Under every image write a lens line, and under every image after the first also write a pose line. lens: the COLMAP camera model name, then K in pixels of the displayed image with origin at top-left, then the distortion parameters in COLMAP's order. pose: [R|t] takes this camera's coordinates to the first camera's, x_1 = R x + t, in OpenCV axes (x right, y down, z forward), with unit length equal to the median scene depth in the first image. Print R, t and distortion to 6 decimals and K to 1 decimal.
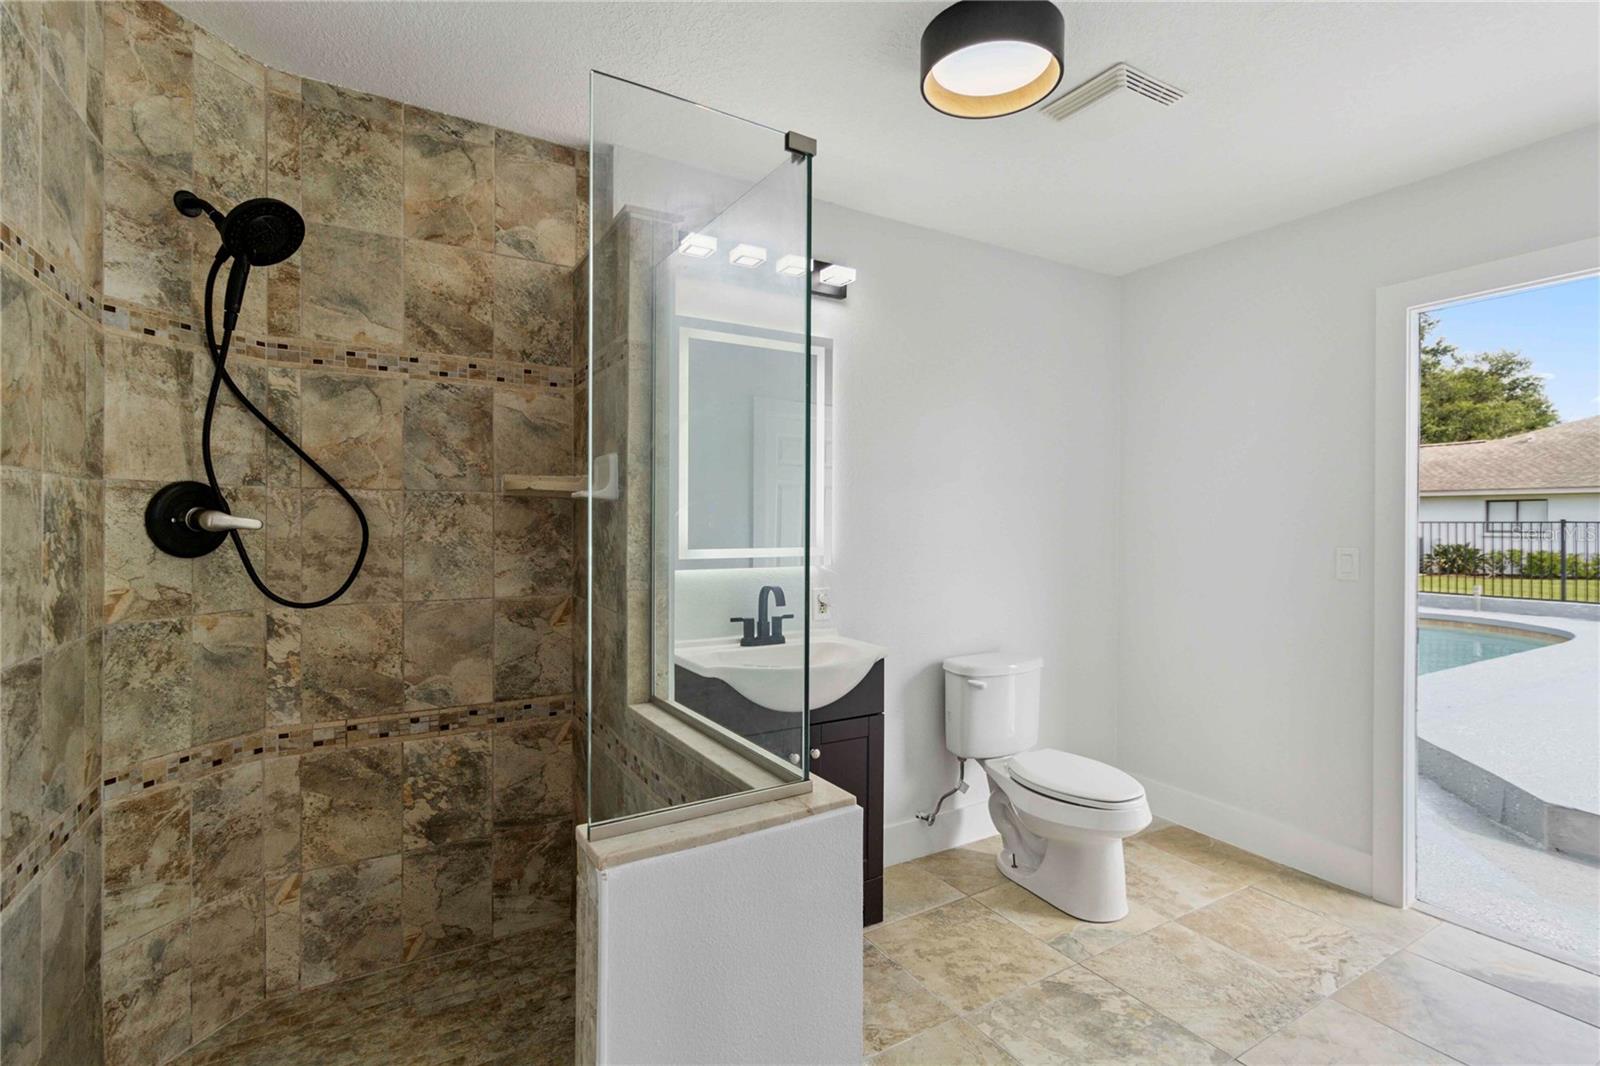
lens RADIAL K [[741.0, 0, 801.3], [0, 741.0, 534.3], [0, 0, 1]] dist [0.002279, 0.000231]
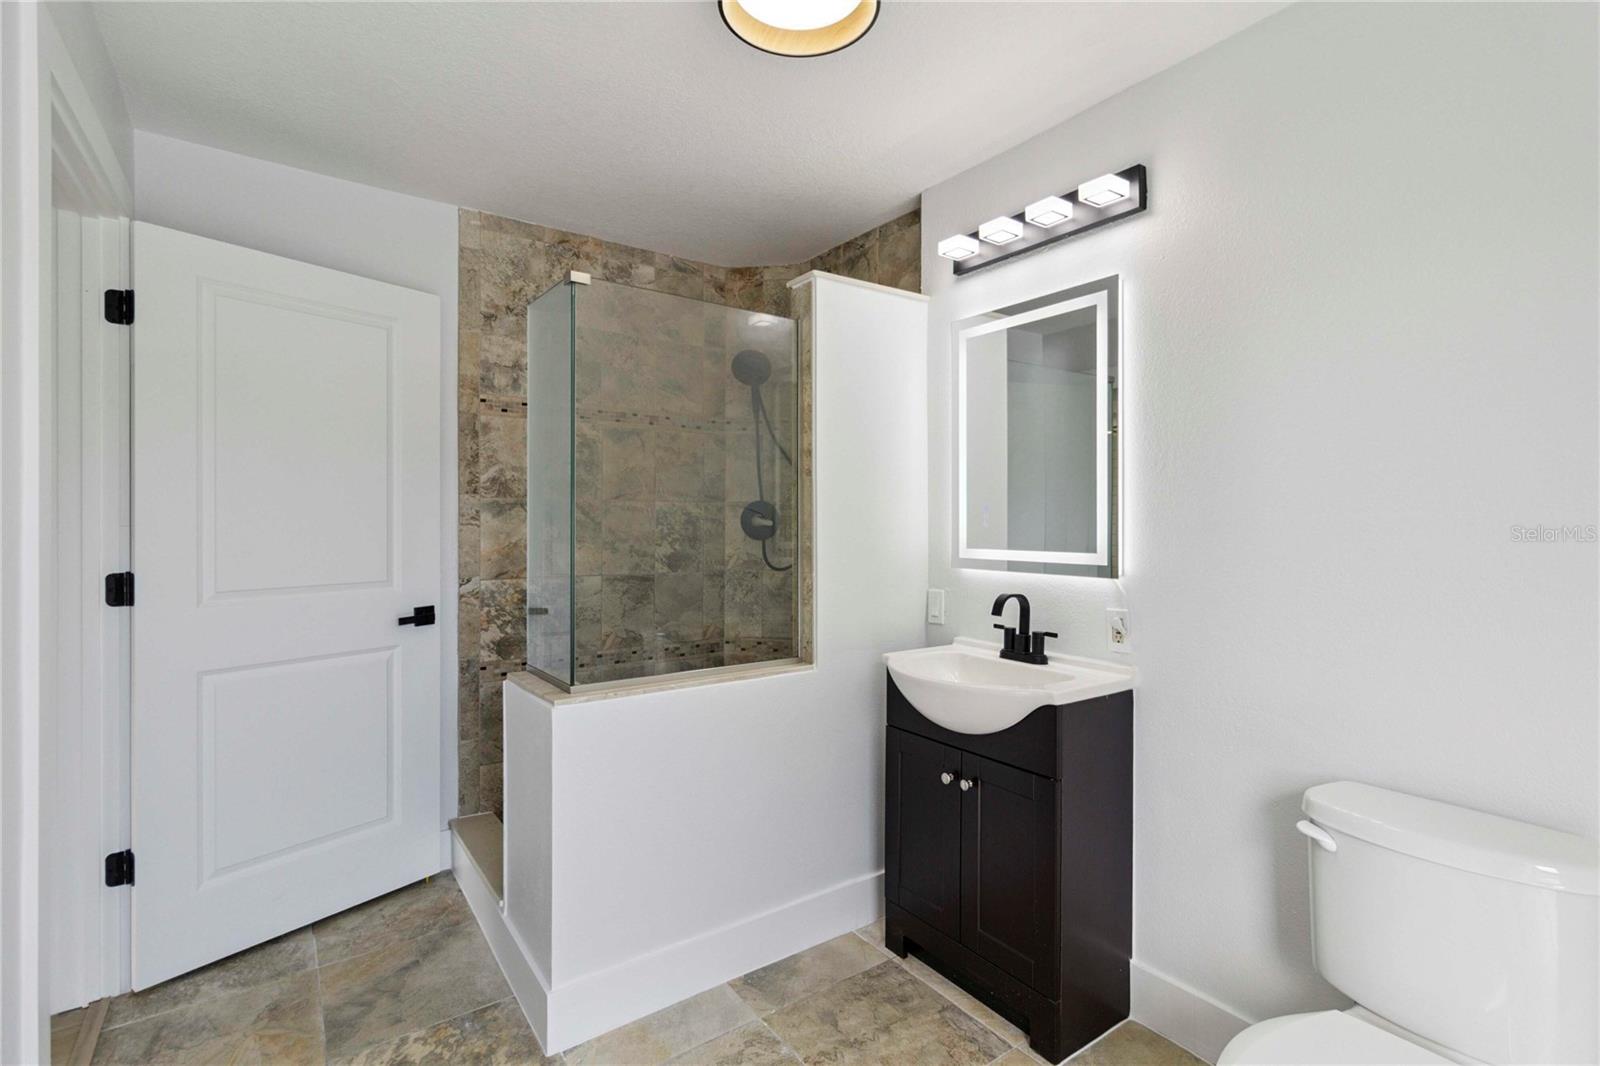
lens RADIAL K [[741.0, 0, 804.6], [0, 741.0, 529.8], [0, 0, 1]] dist [0.002279, 0.000231]
pose [[0.097212, 0.006614, -0.995242, 1.151005], [-0.019093, 0.999806, 0.004780, -0.007259], [0.995081, 0.018538, 0.097320, 0.946910]]
